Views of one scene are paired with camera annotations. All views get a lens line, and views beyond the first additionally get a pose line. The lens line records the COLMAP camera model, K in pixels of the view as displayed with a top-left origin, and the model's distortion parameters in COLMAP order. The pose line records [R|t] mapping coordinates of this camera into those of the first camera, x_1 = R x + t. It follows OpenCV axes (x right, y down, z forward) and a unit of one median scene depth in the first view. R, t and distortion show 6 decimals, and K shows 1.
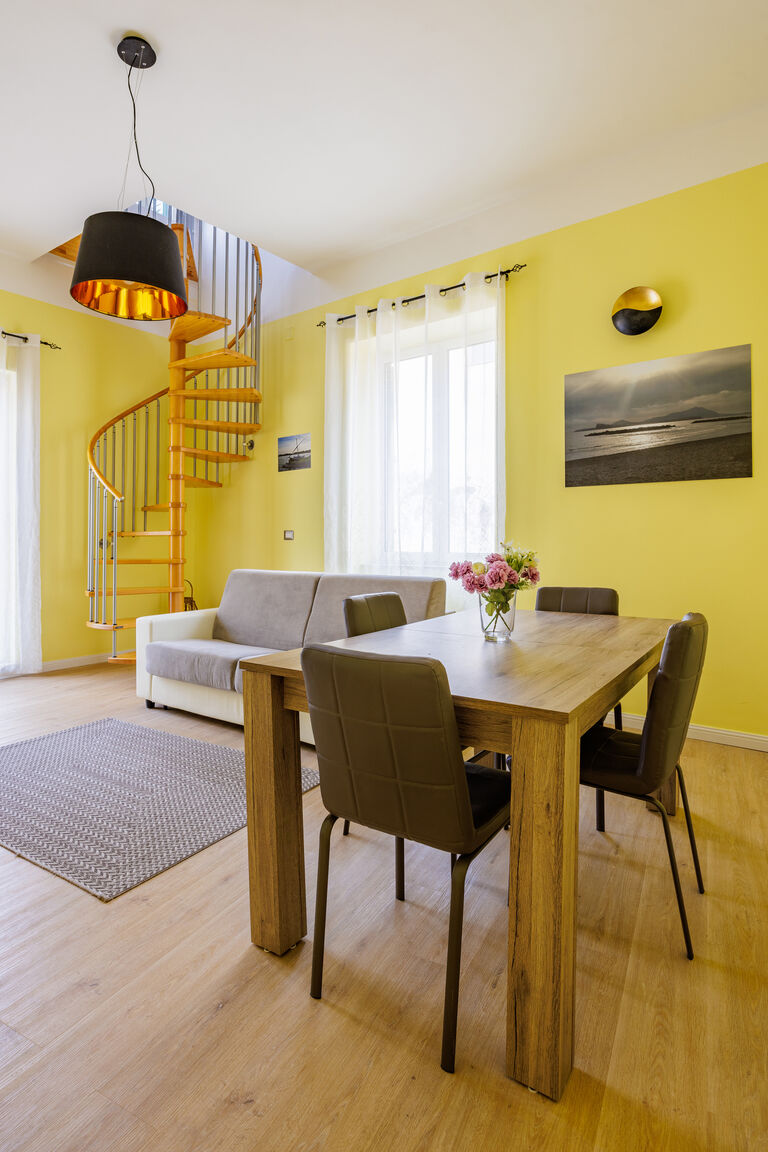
lens RADIAL K [[606.9, 0, 363.0], [0, 606.9, 528.7], [0, 0, 1]] dist [-0.017221, 0.004091]
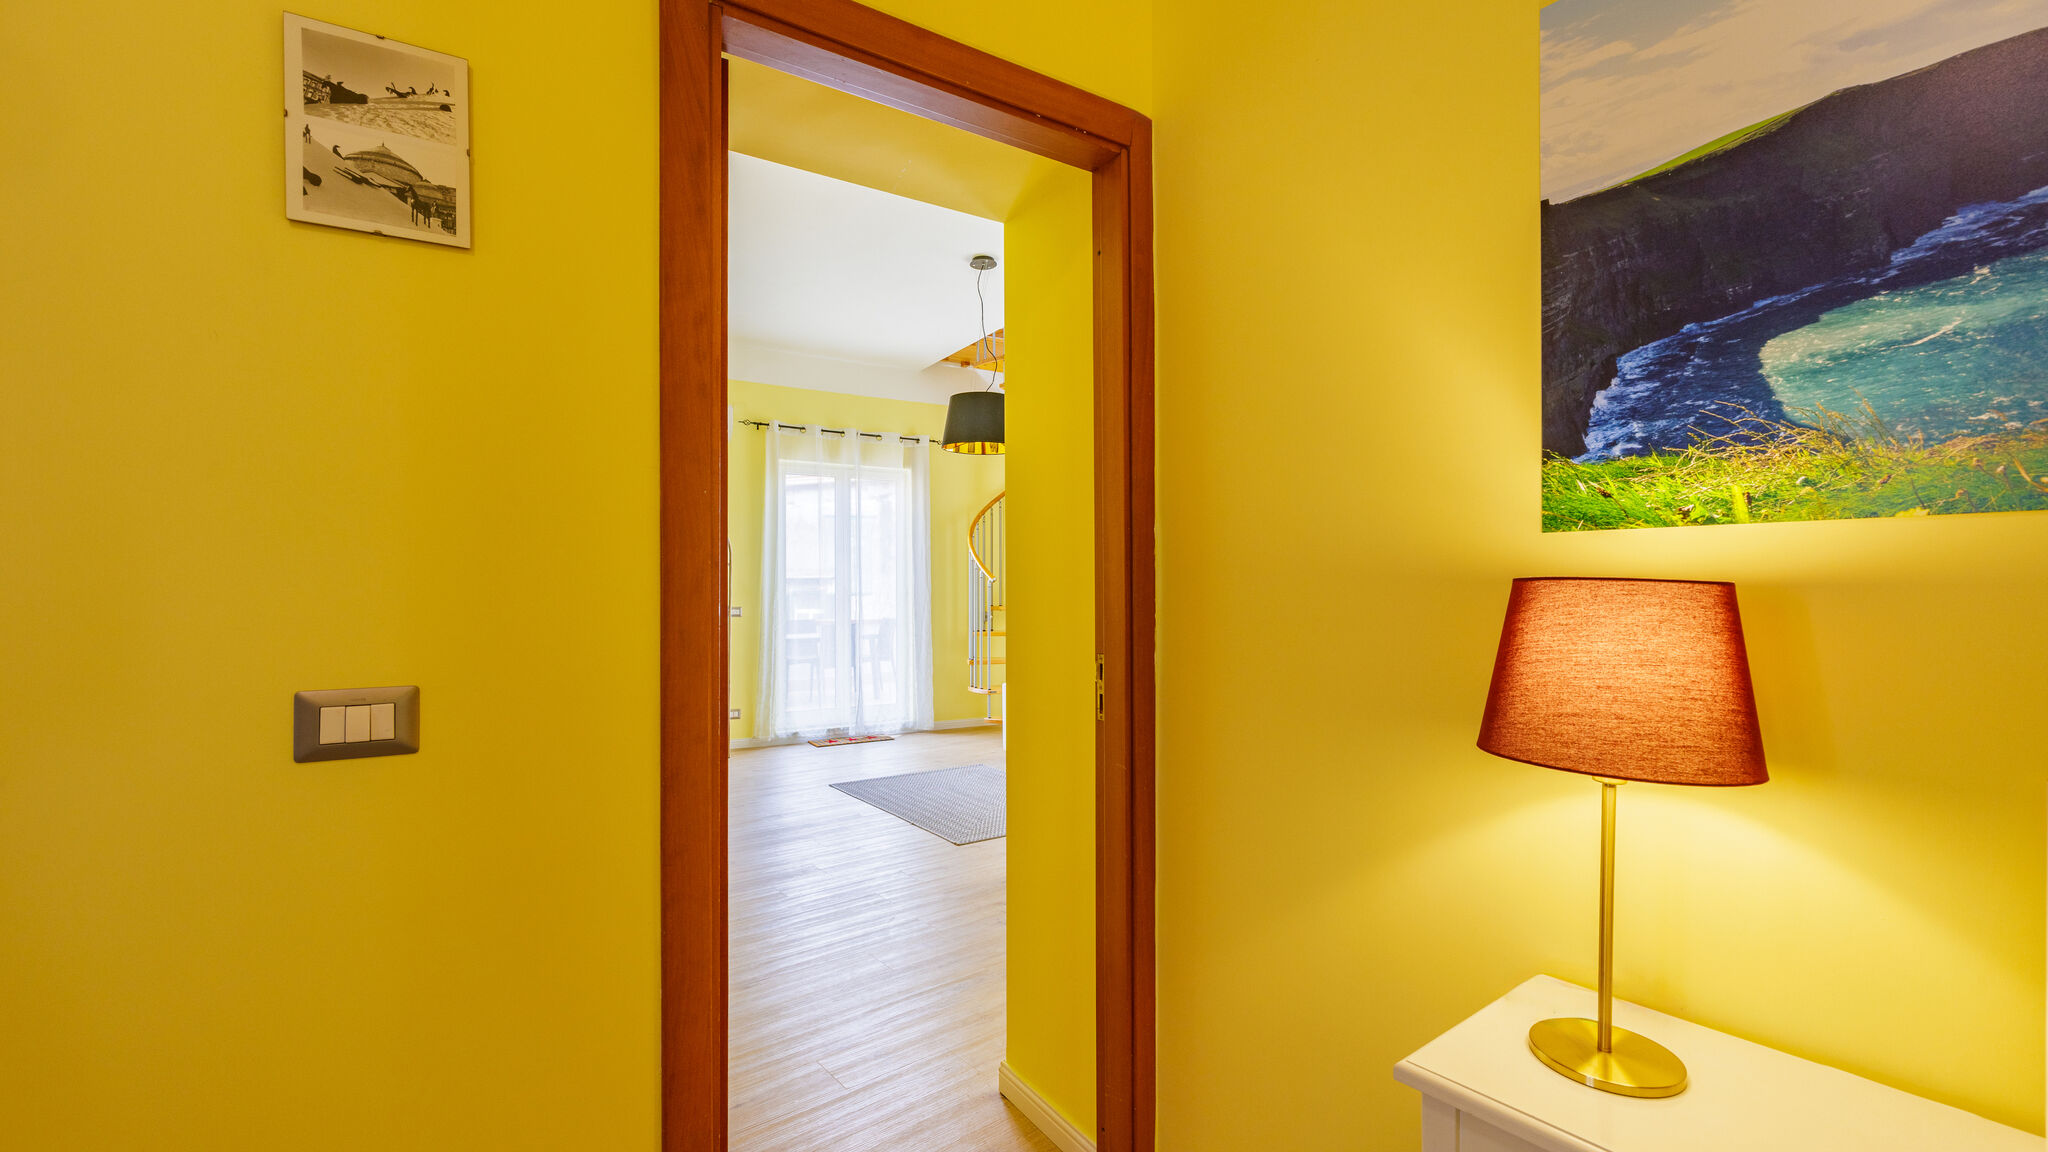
lens RADIAL K [[864.0, 0, 1038.8], [0, 864.0, 578.8], [0, 0, 1]] dist [-0.008605, 0.001169]
pose [[0.926905, -0.010749, -0.375141, 0.362871], [0.010879, 0.999939, -0.001772, -0.058751], [0.375138, -0.002438, 0.926966, -0.595120]]
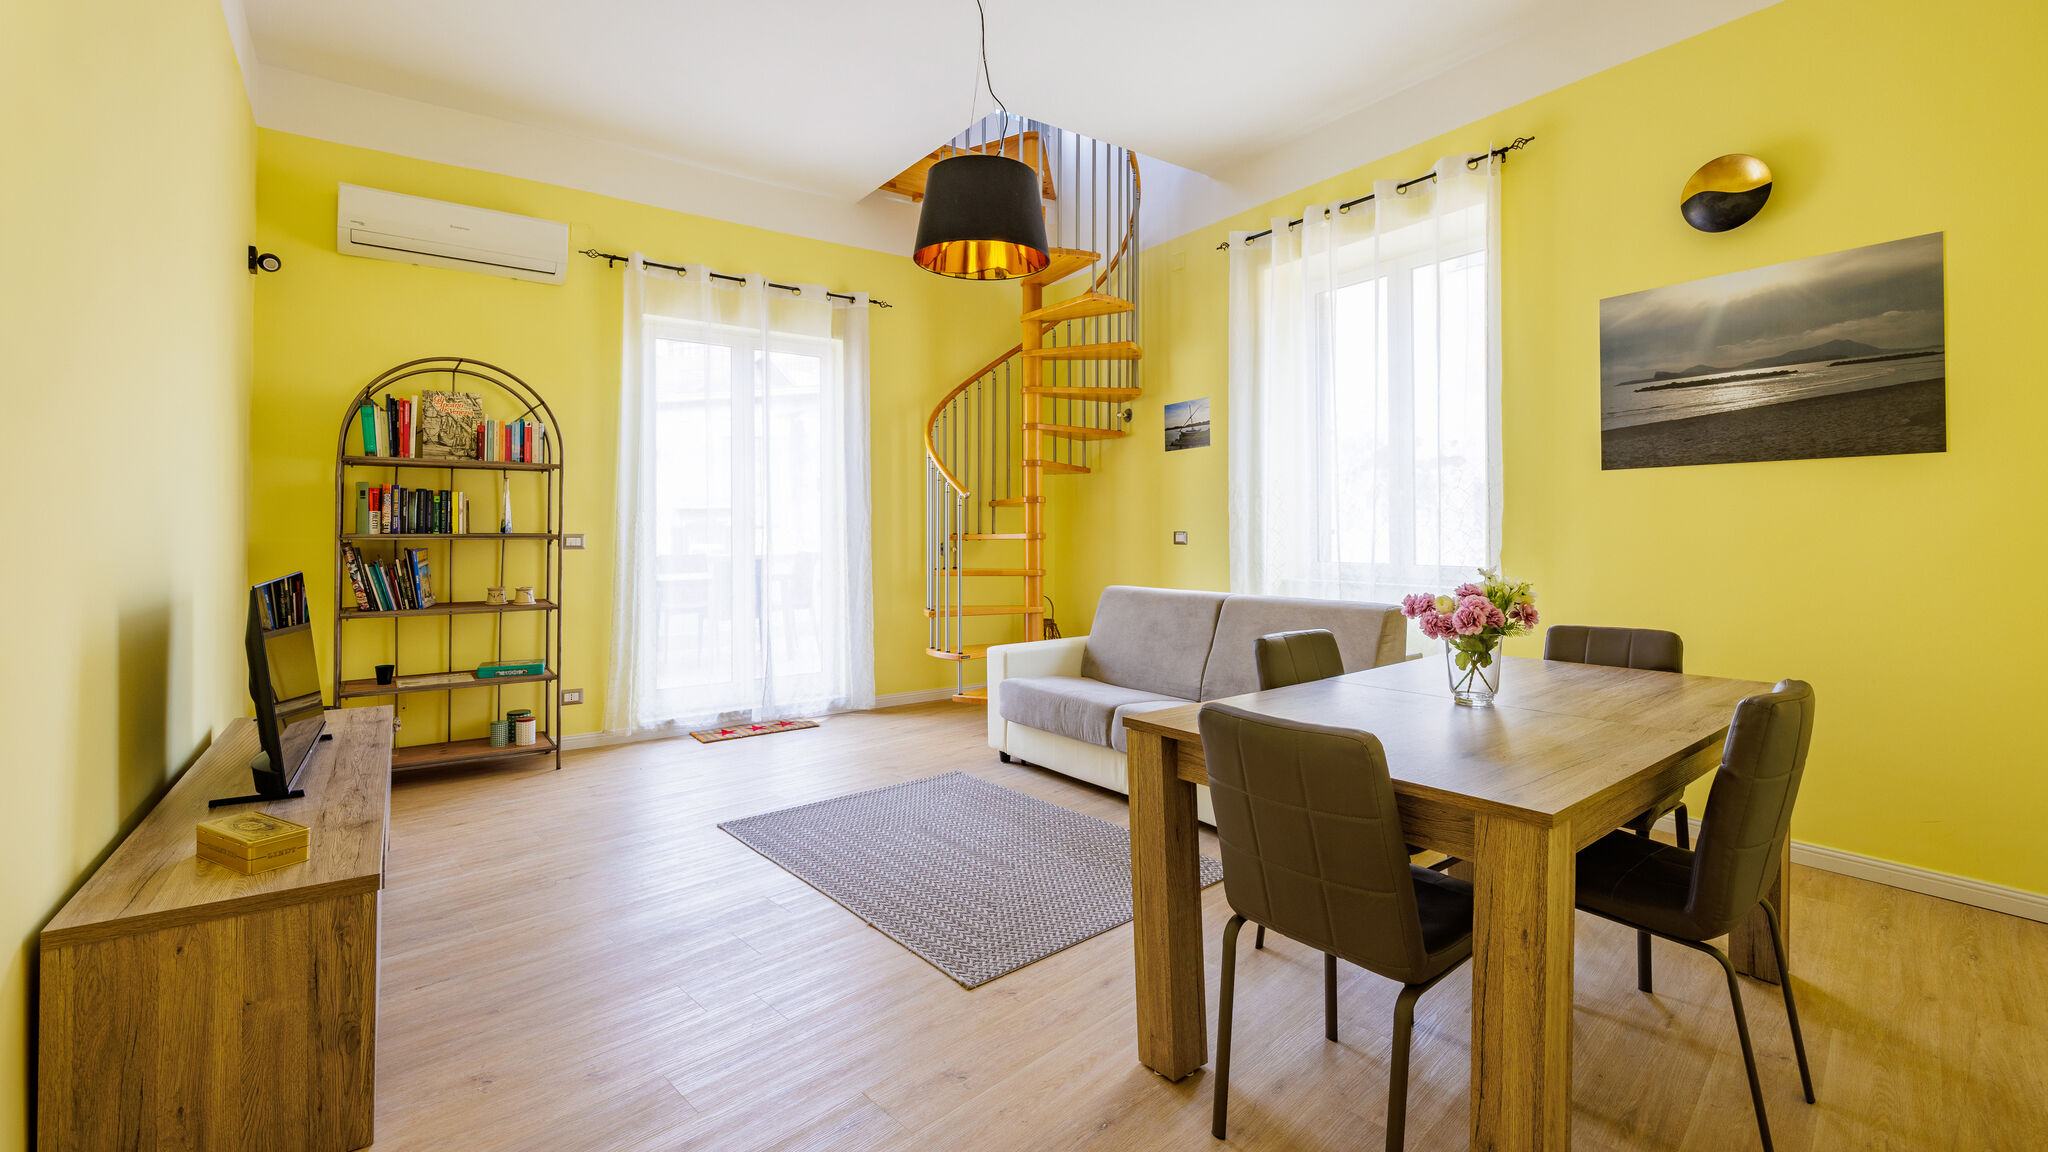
lens RADIAL K [[864.0, 0, 1041.8], [0, 864.0, 522.4], [0, 0, 1]] dist [-0.008605, 0.001169]
pose [[0.961182, -0.006745, -0.275831, 0.007213], [0.008994, 0.999936, 0.006890, -0.024764], [0.275767, -0.009103, 0.961181, -0.070085]]
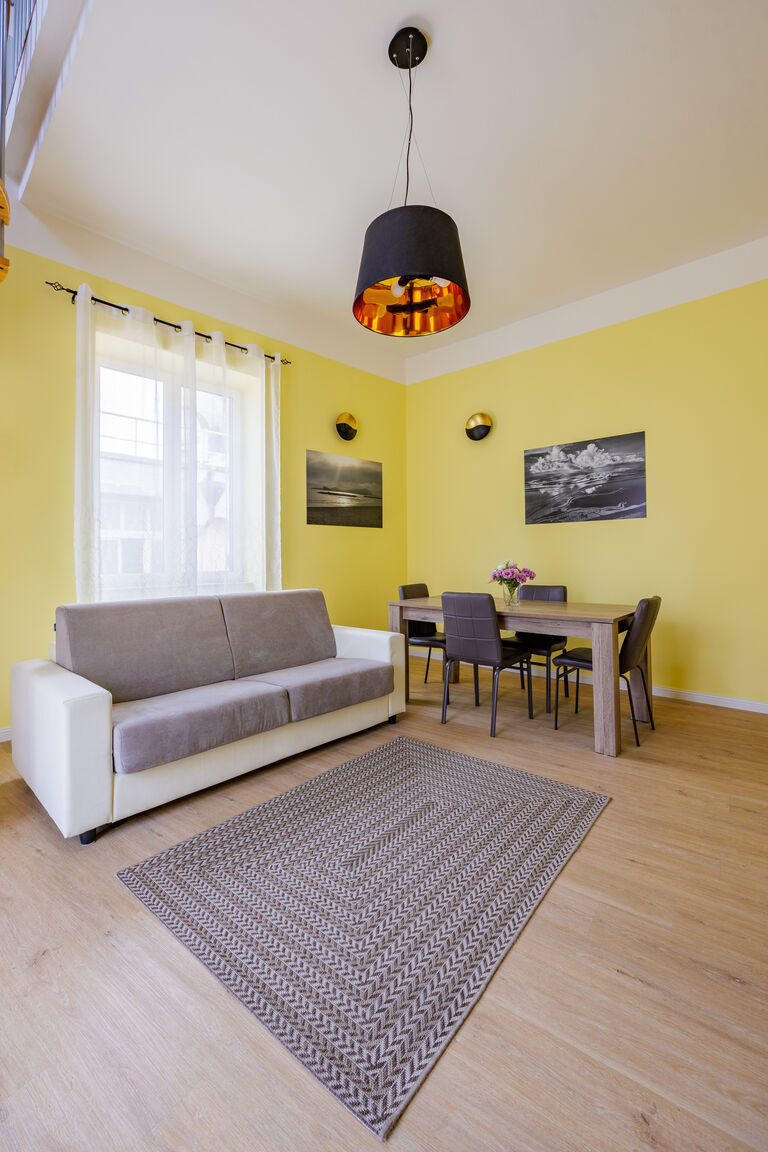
lens RADIAL K [[478.2, 0, 361.2], [0, 478.2, 552.4], [0, 0, 1]] dist [-0.003770, 0.001162]
pose [[0.152555, 0.008719, 0.988256, -0.849510], [-0.009616, 0.999927, -0.007338, 0.008798], [-0.988248, -0.008384, 0.152628, 0.715509]]
